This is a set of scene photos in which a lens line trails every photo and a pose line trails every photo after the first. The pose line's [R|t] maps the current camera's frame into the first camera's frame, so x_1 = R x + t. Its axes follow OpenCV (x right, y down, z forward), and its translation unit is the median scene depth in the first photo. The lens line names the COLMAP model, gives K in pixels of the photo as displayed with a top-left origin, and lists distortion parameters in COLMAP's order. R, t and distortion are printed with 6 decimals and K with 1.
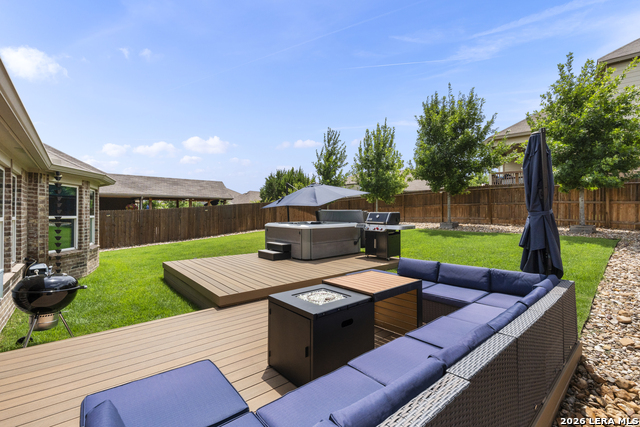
lens RADIAL K [[281.1, 0, 323.6], [0, 281.1, 210.1], [0, 0, 1]] dist [-0.004365, 0.000072]
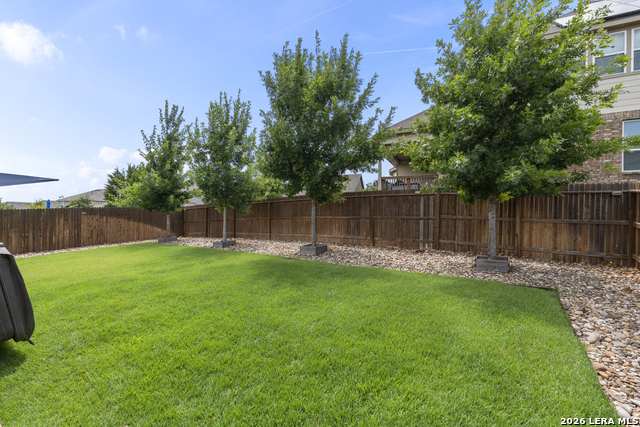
lens RADIAL K [[281.1, 0, 316.4], [0, 281.1, 218.6], [0, 0, 1]] dist [-0.004365, 0.000072]
pose [[0.963121, 0.015115, 0.268645, 0.290208], [-0.015390, 0.999881, -0.001081, -0.017761], [-0.268630, -0.003093, 0.963239, 0.385439]]
